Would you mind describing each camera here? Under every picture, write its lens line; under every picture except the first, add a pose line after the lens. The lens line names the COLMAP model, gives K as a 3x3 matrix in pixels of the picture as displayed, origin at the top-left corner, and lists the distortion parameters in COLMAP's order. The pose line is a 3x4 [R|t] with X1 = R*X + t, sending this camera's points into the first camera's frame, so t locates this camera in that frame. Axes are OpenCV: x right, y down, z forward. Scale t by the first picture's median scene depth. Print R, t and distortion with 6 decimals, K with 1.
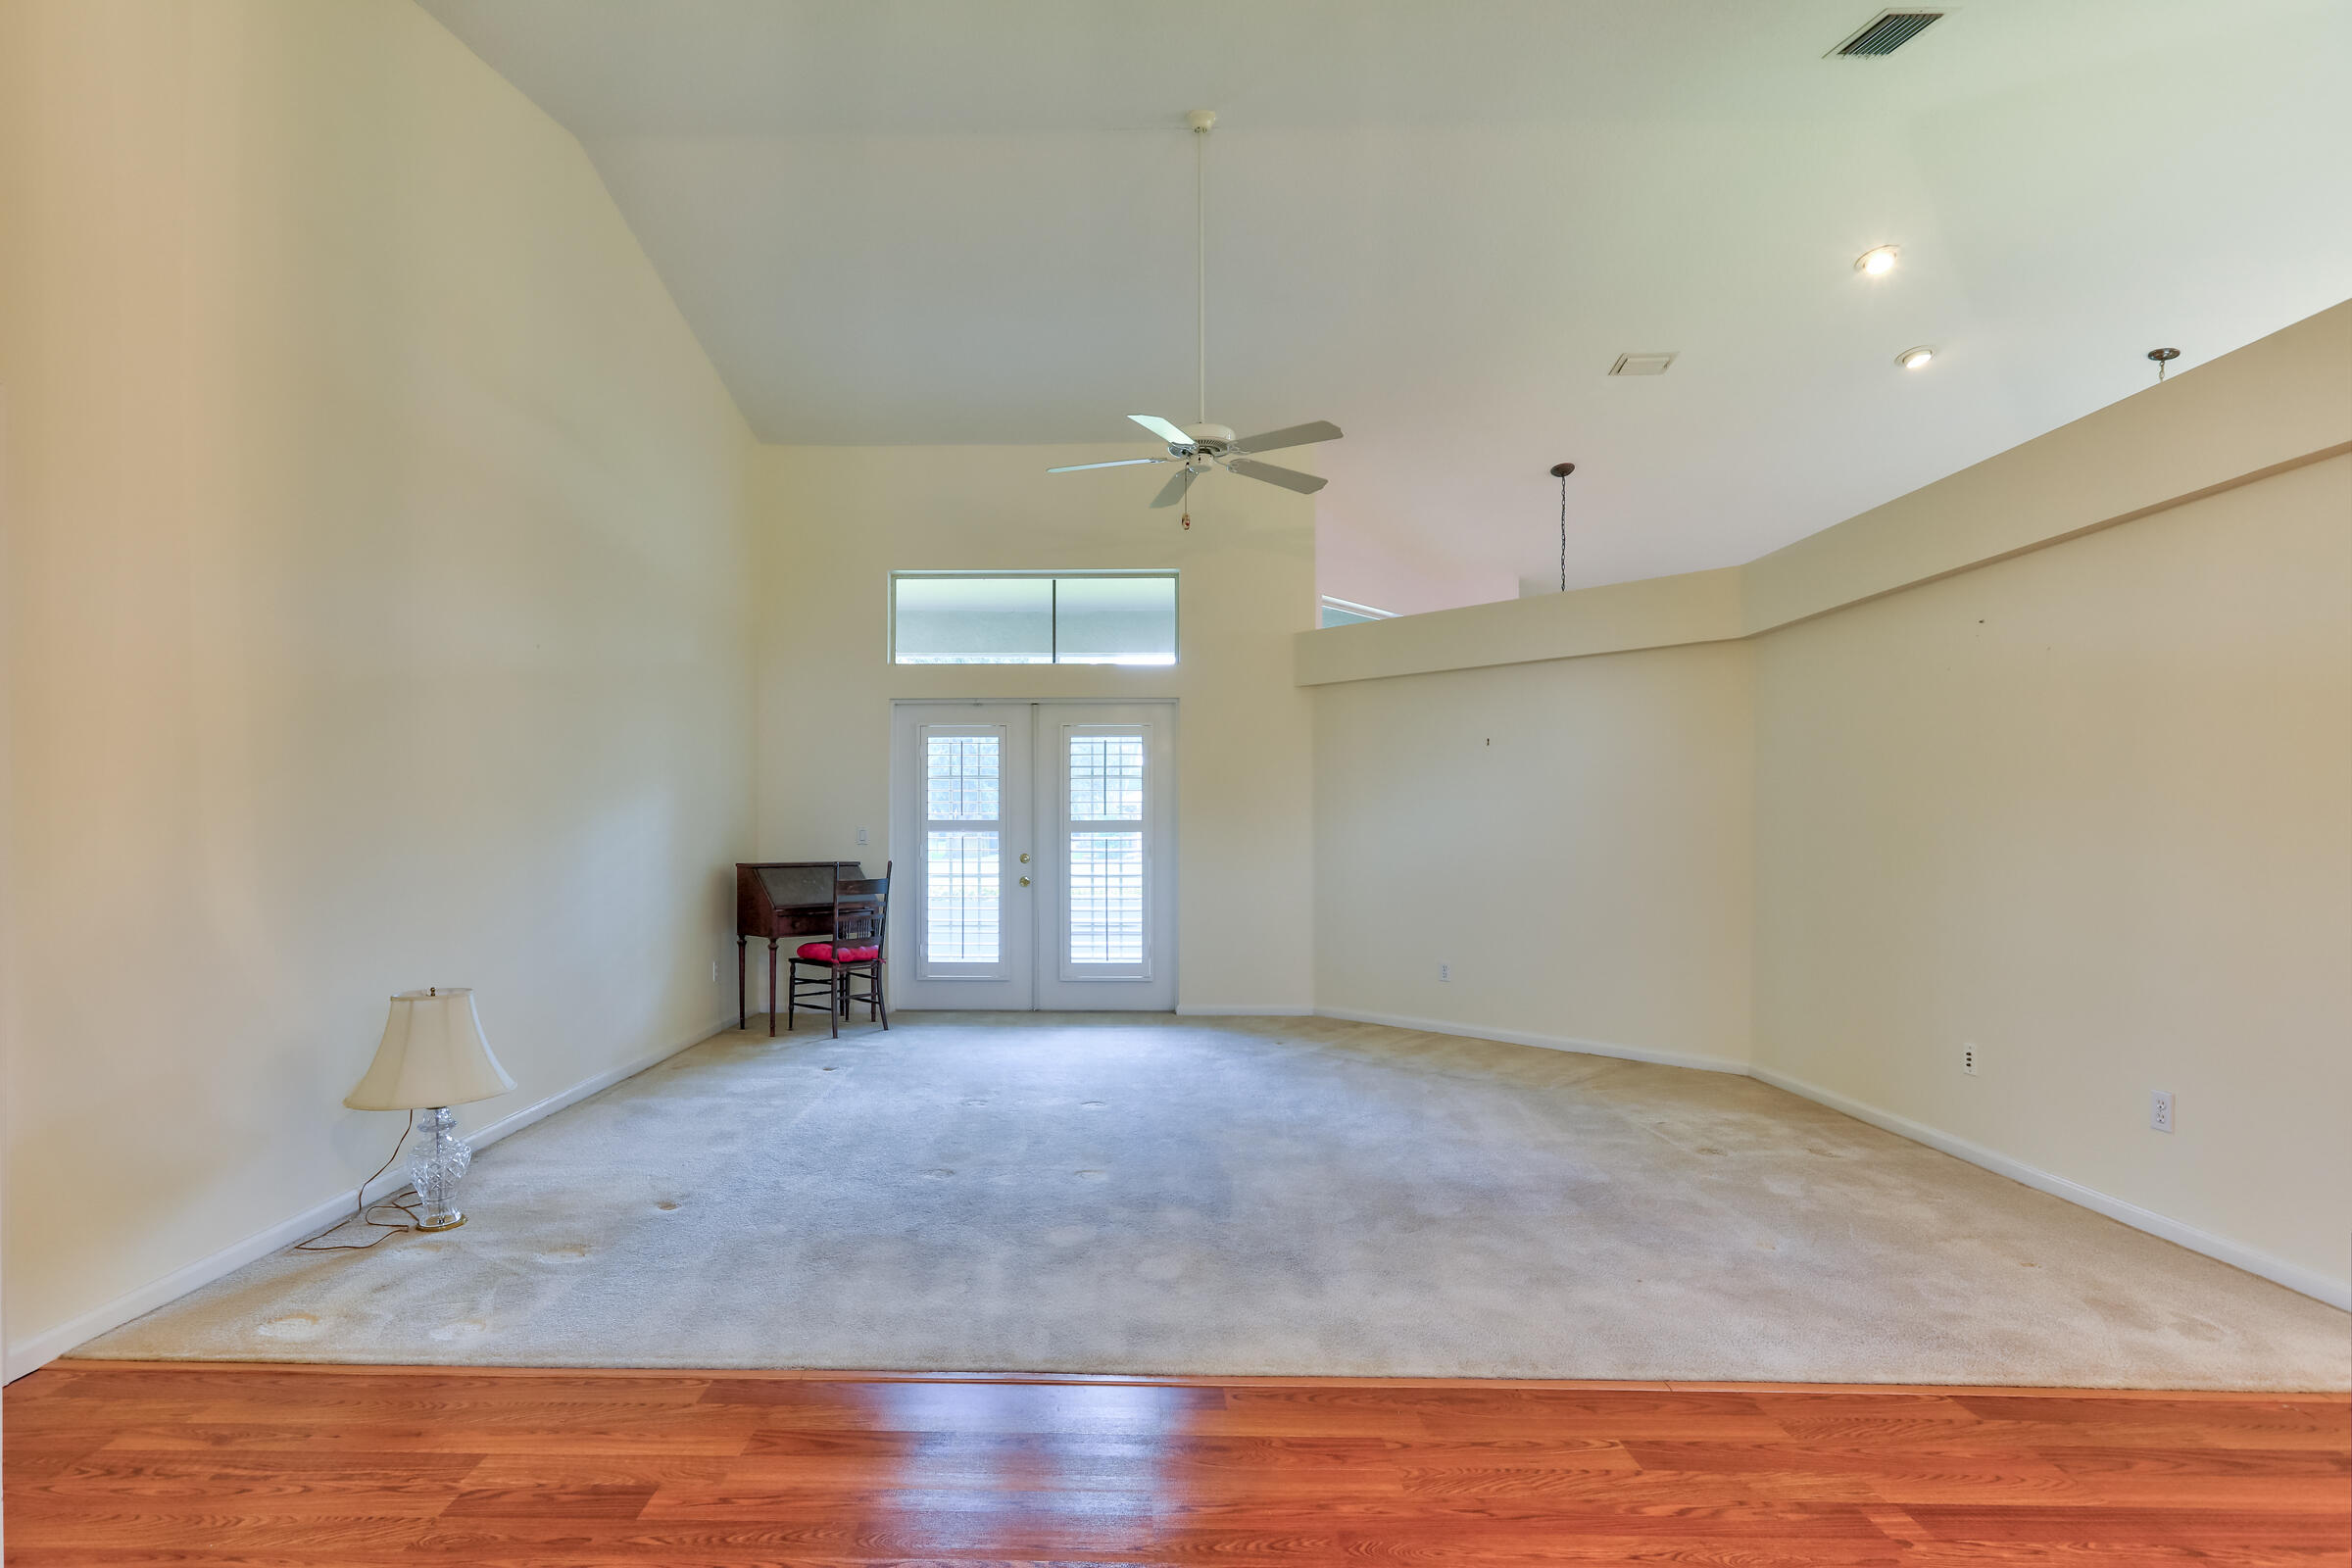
lens RADIAL K [[1067.6, 0, 1189.5], [0, 1067.6, 808.3], [0, 0, 1]] dist [-0.003683, 0.001080]
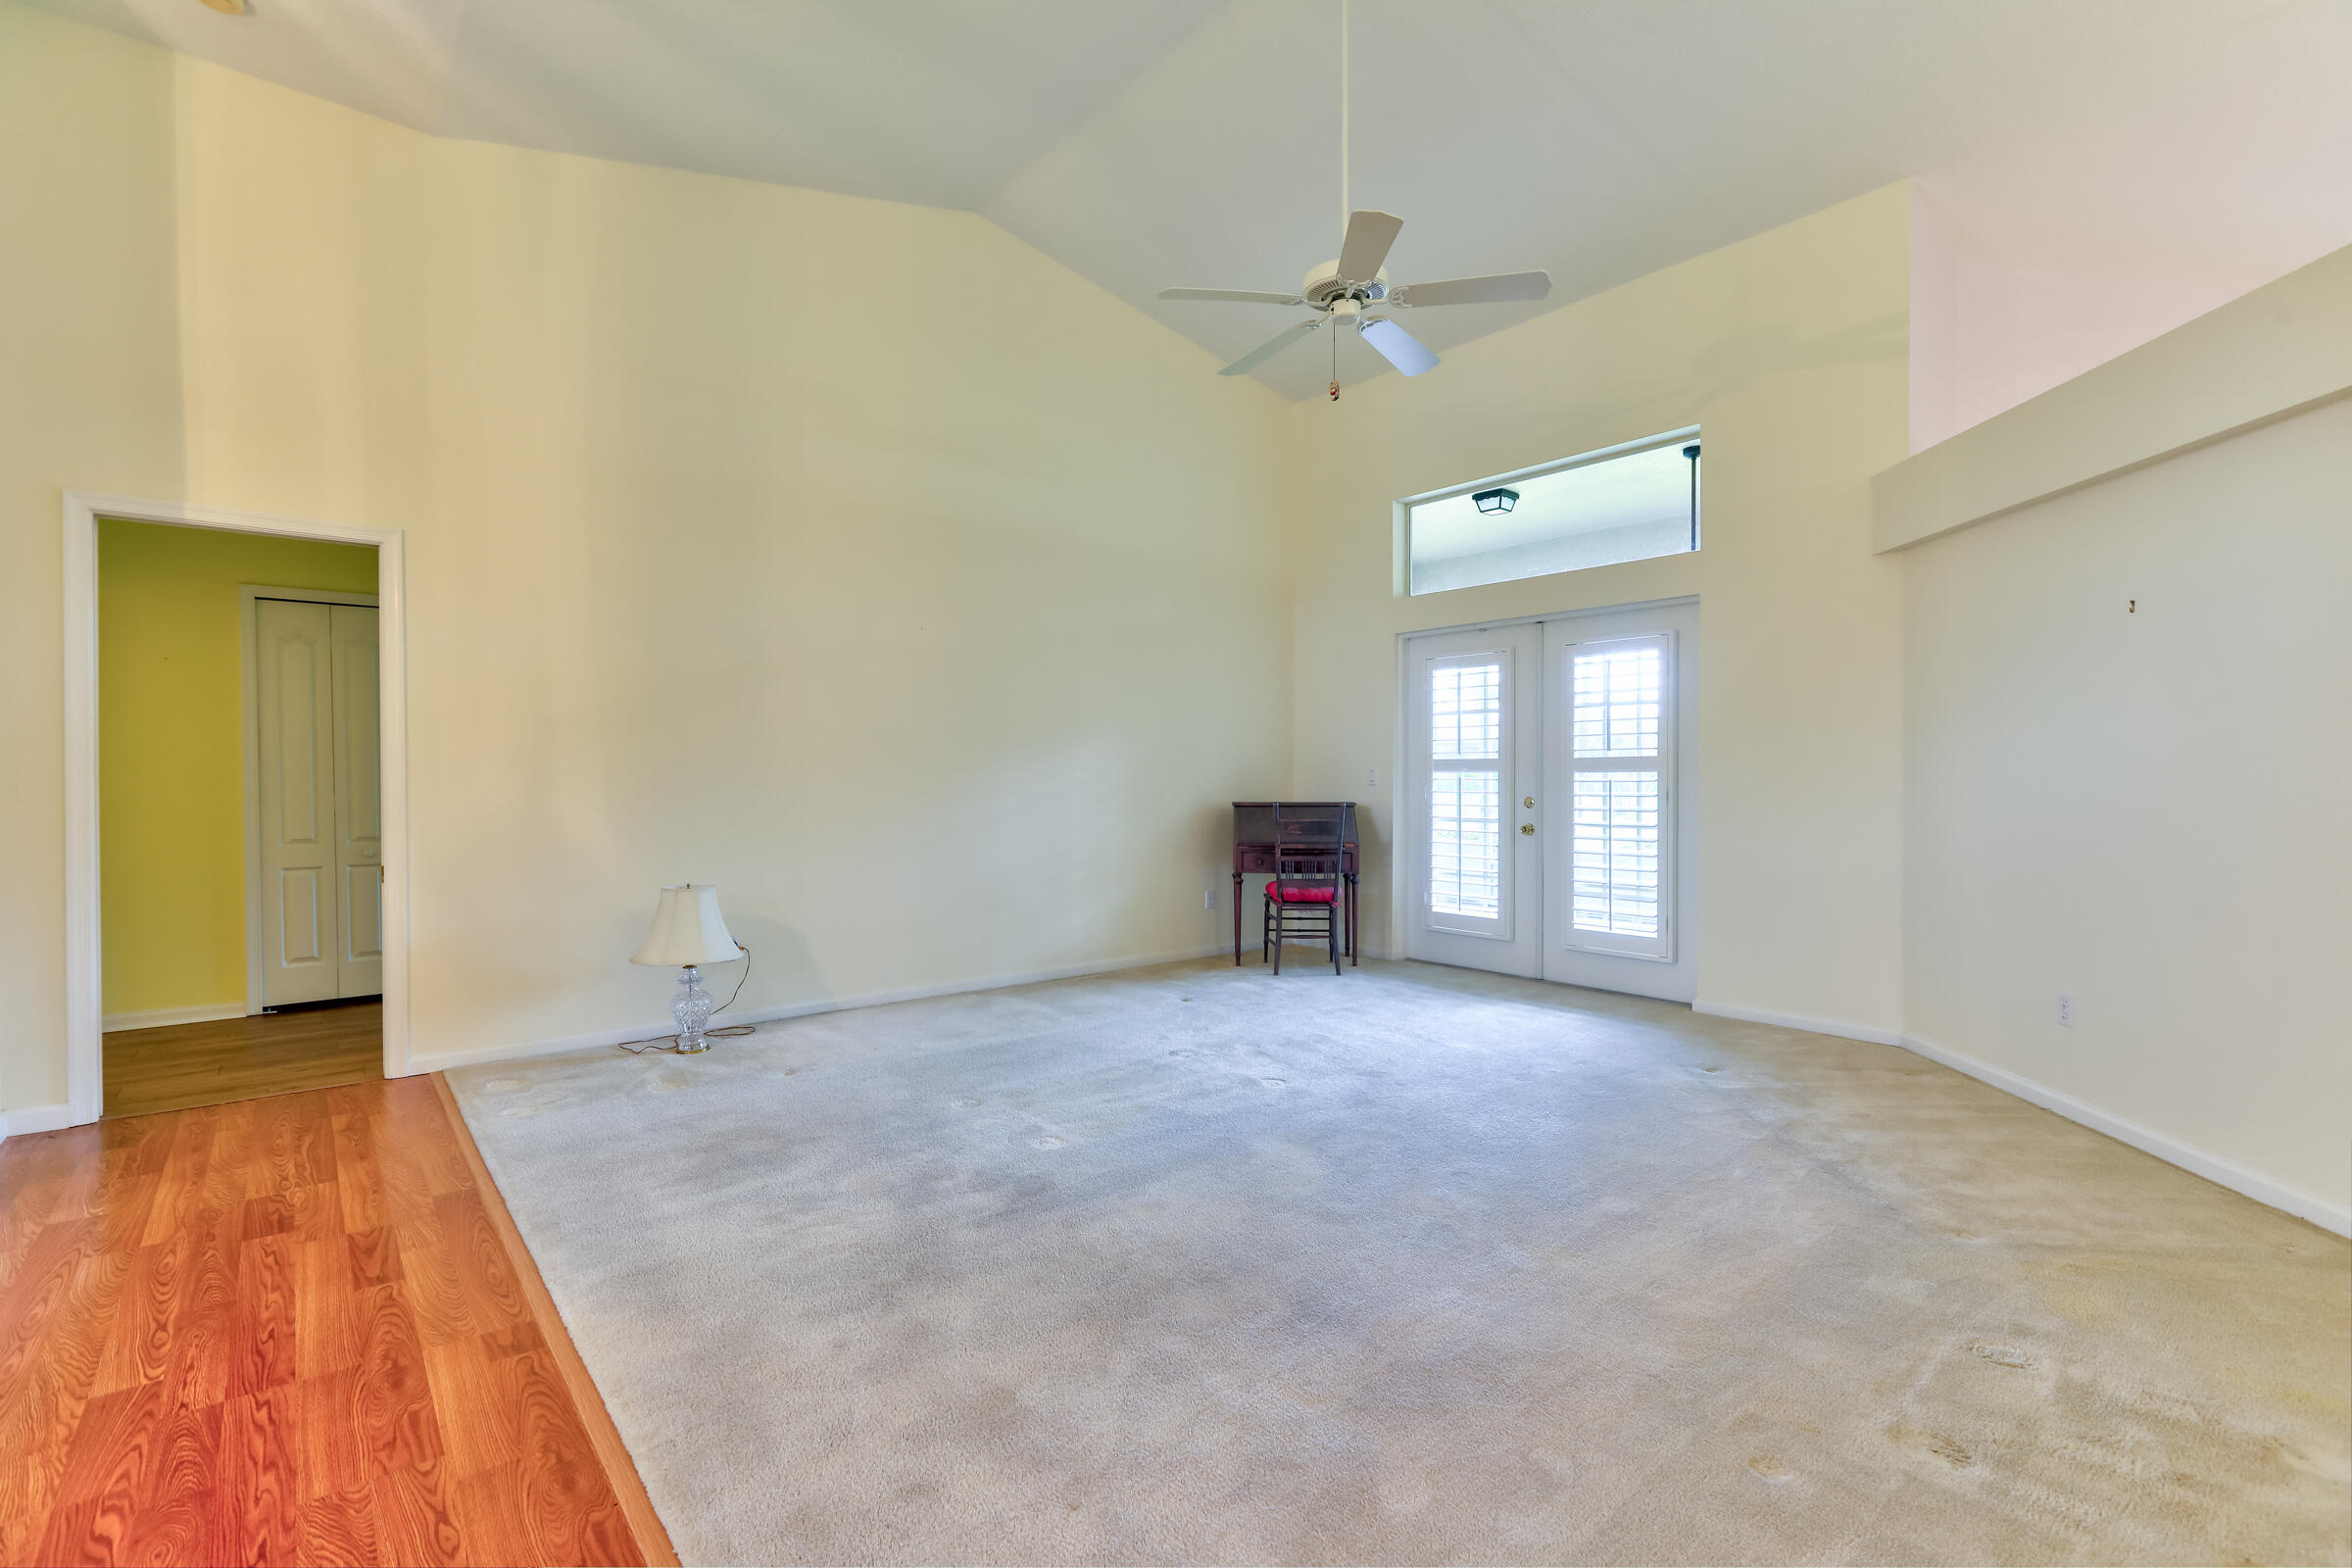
lens RADIAL K [[1067.6, 0, 1182.5], [0, 1067.6, 773.0], [0, 0, 1]] dist [-0.003683, 0.001080]
pose [[0.660332, -0.002898, -0.750968, 0.315837], [0.018647, 0.999747, 0.012538, 0.007395], [0.750743, -0.022283, 0.660219, 0.226167]]
